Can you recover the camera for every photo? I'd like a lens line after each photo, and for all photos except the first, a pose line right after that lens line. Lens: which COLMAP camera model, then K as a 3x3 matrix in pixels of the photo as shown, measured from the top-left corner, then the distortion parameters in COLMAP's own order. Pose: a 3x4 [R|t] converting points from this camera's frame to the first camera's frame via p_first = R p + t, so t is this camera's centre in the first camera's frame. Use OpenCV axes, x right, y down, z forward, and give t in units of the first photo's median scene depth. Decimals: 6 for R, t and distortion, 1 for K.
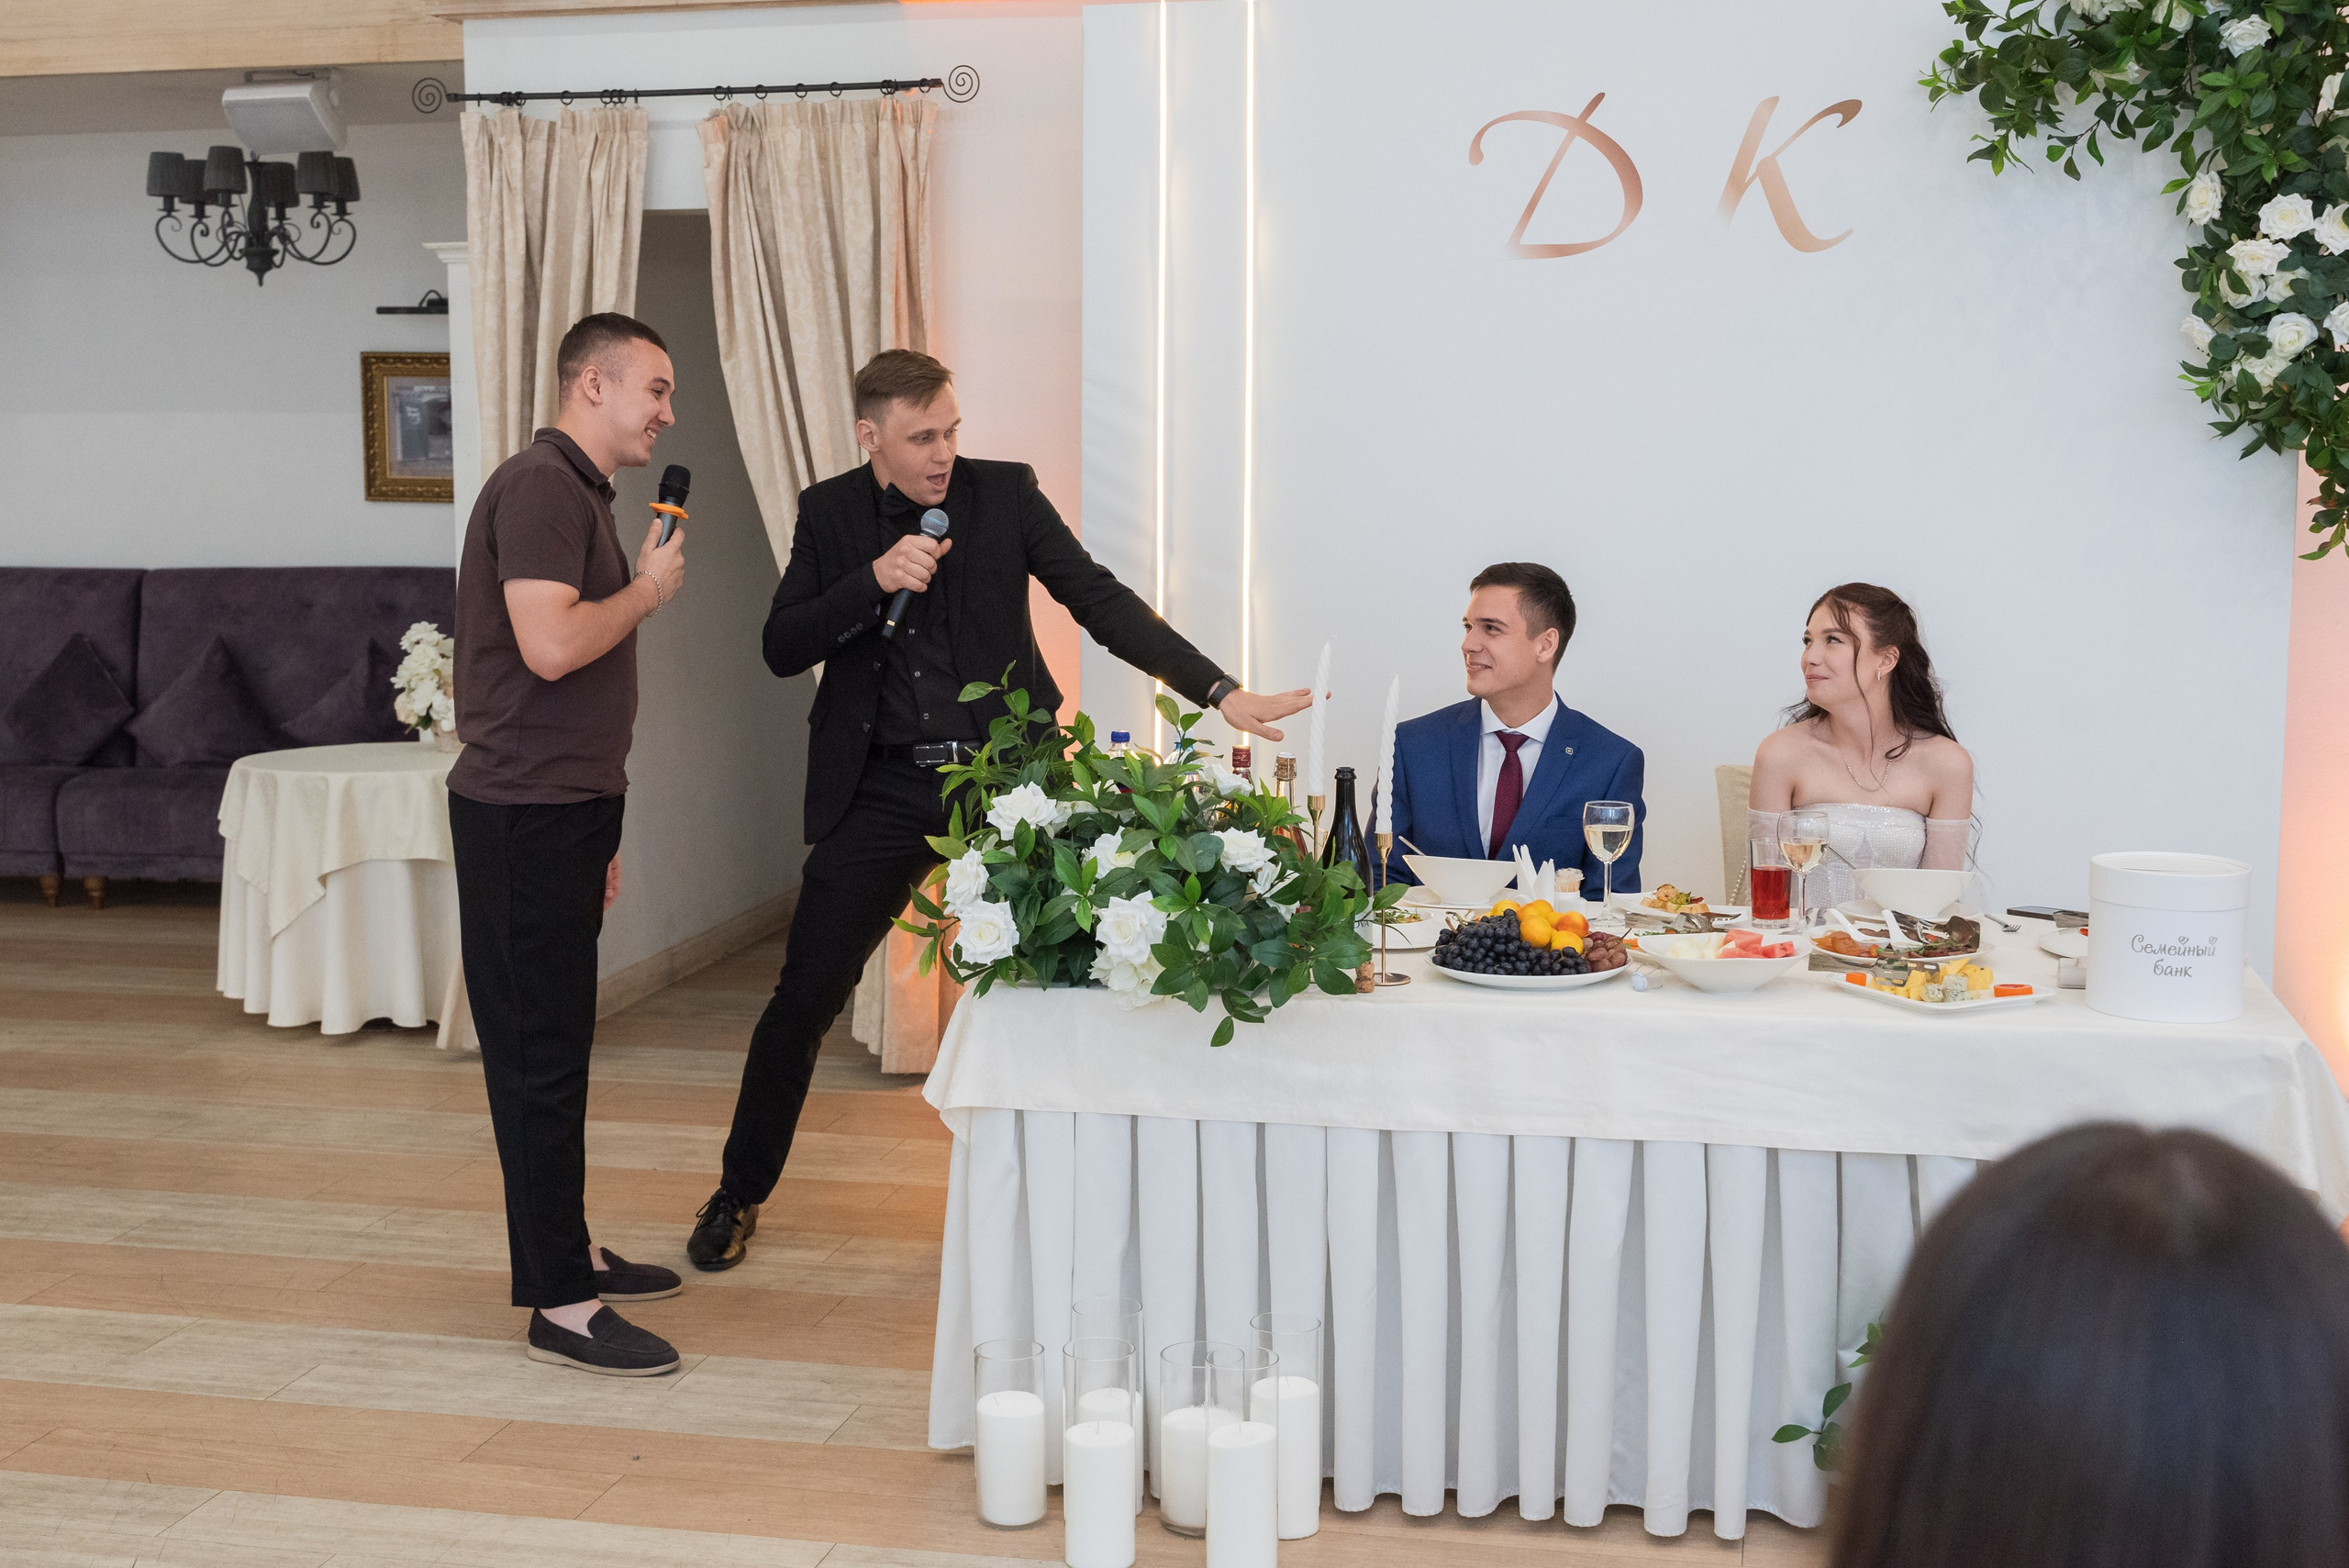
lens RADIAL K [[2764.2, 0, 1166.6], [0, 2764.2, 769.7], [0, 0, 1]] dist [-0.005729, 0.000000]
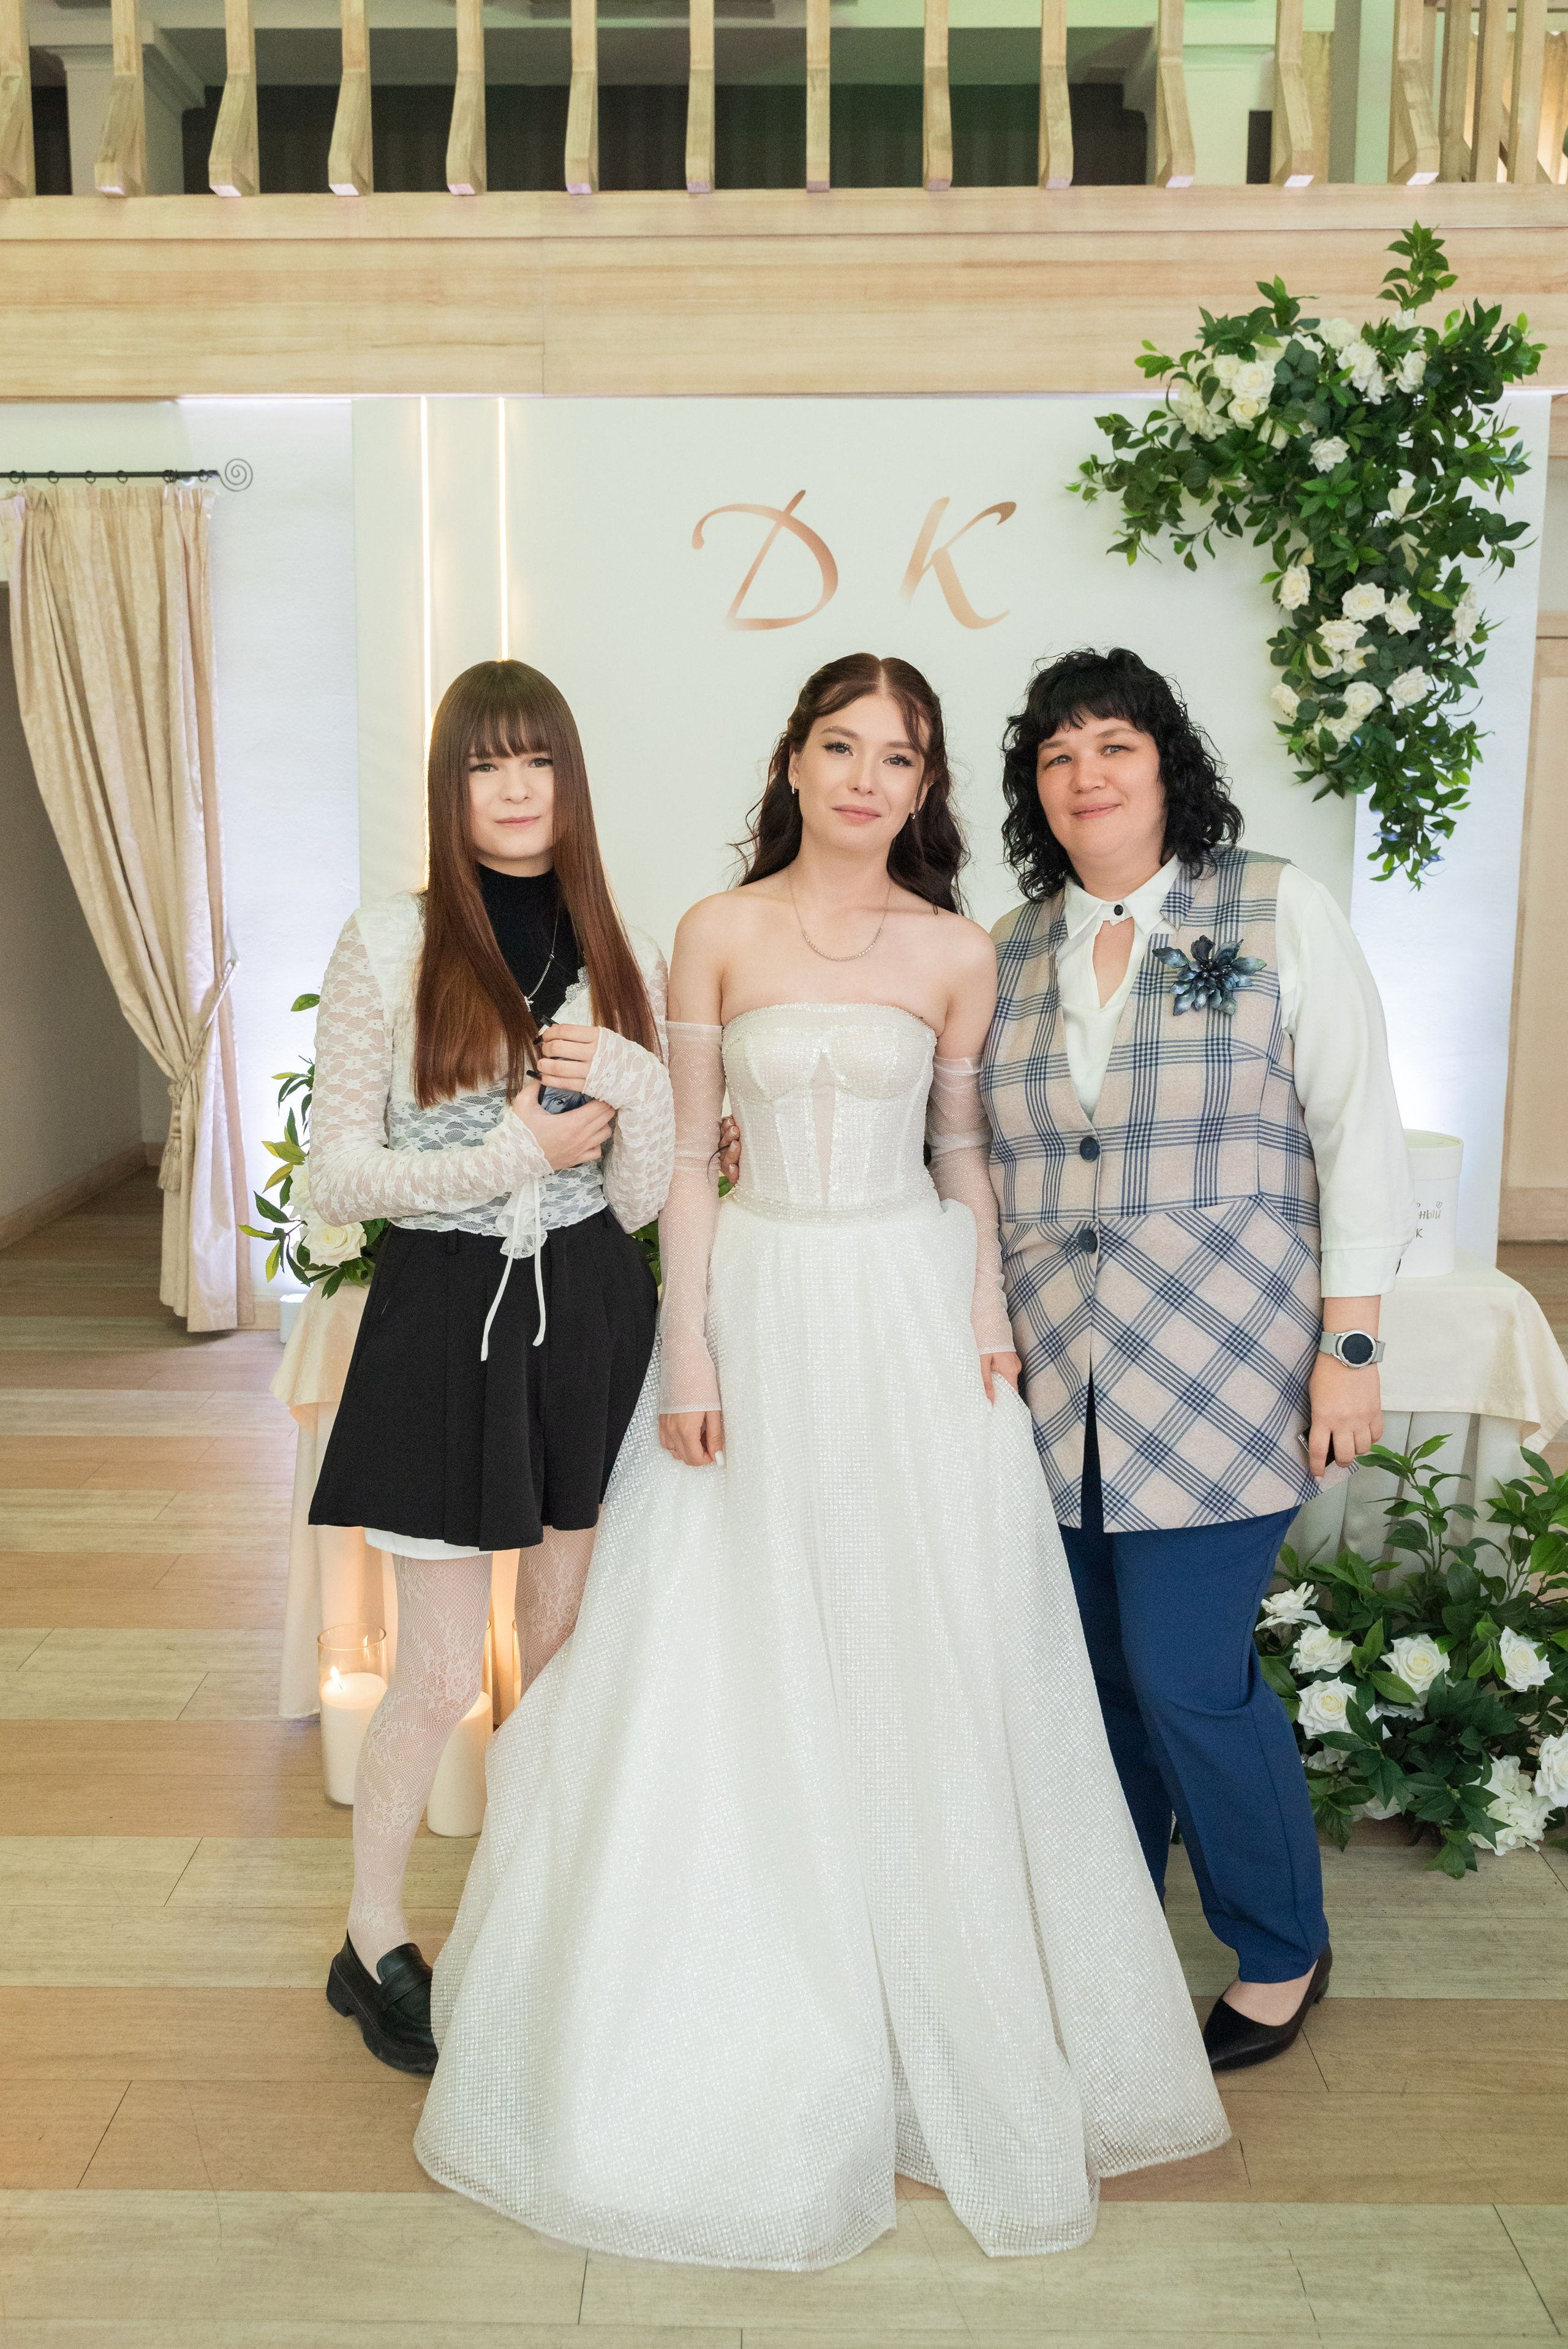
lens RADIAL K [[1901.5, 0, 729.0], [0, 1901.5, 1111.7], [0, 0, 1]] dist [-0.009714, 0.012442]
pose [[0.979000, -0.026349, 0.202152, -0.049312], [0.020115, 0.999258, 0.032835, -0.006125], [-0.202867, -0.028079, 0.978804, 0.216023]]
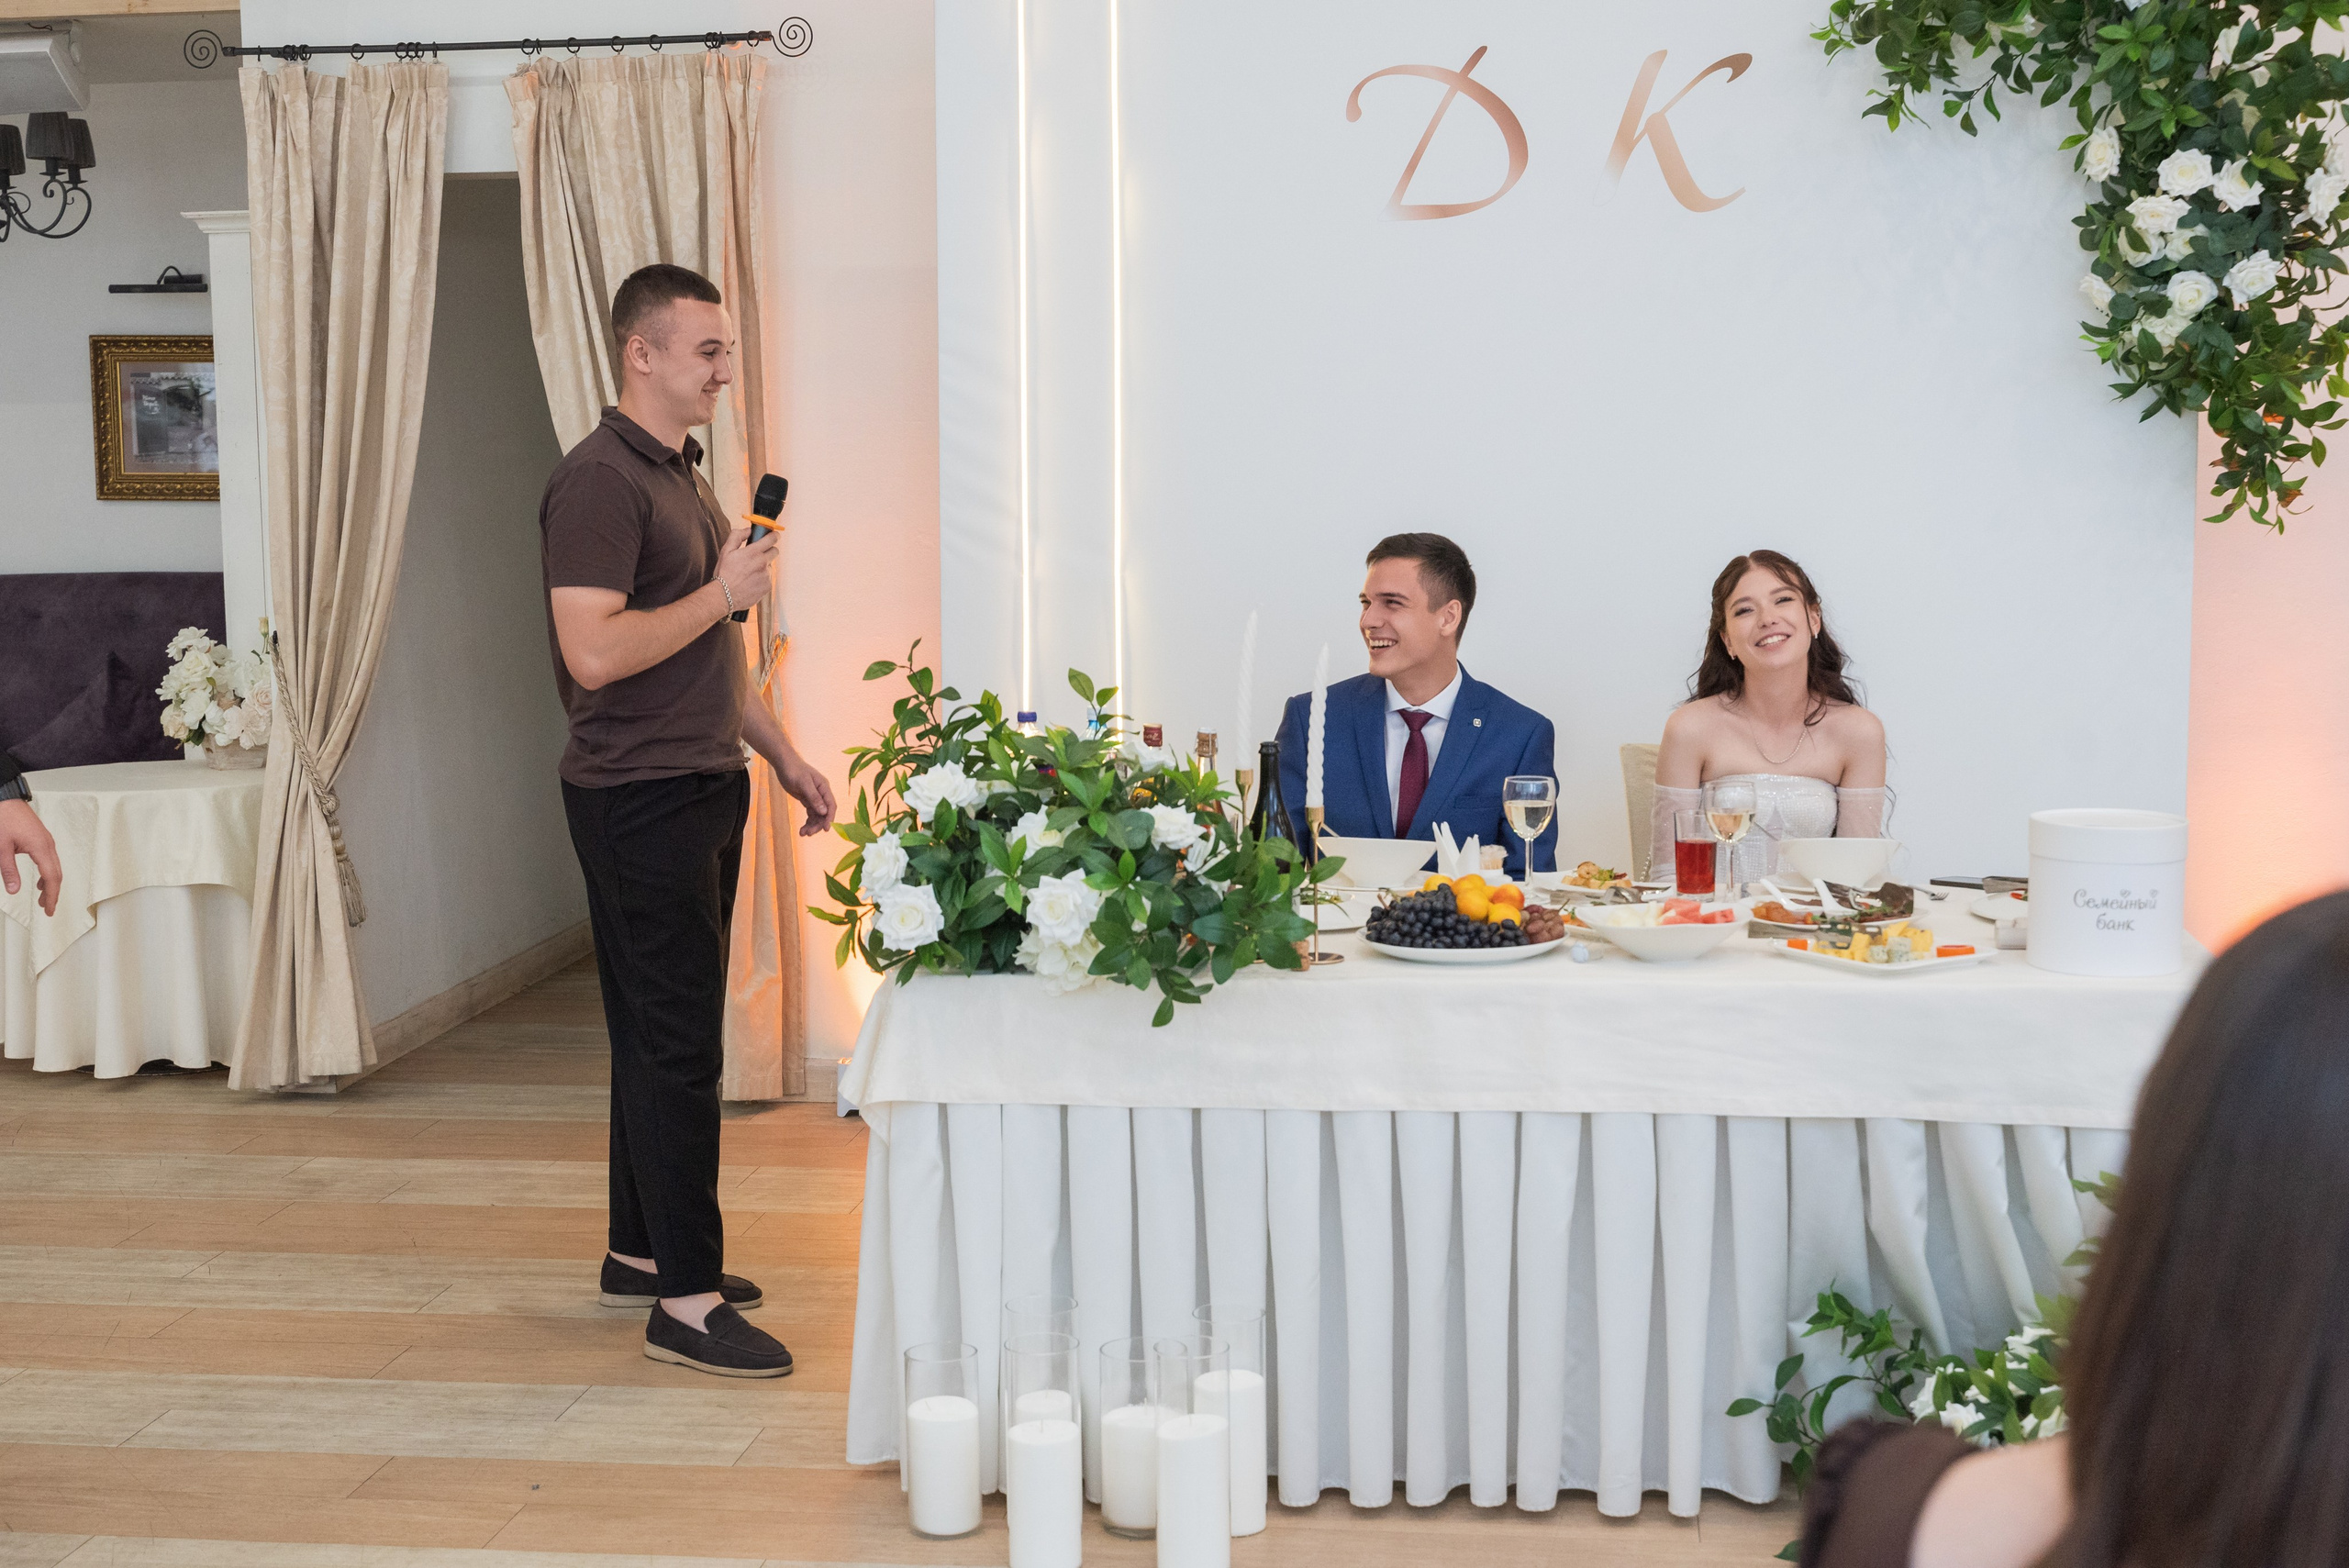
lens RADIAL K [[3071.1, 0, 1169.9], [0, 3071.1, 806.9], [0, 0, 1]] dist [-0.008192, 0.000000]
pose [[0.996018, -0.019875, 0.086912, -0.052270], [0.019928, 0.999801, 0.000259, 0.017316], [-0.086900, 0.001474, 0.996216, -0.053493]]
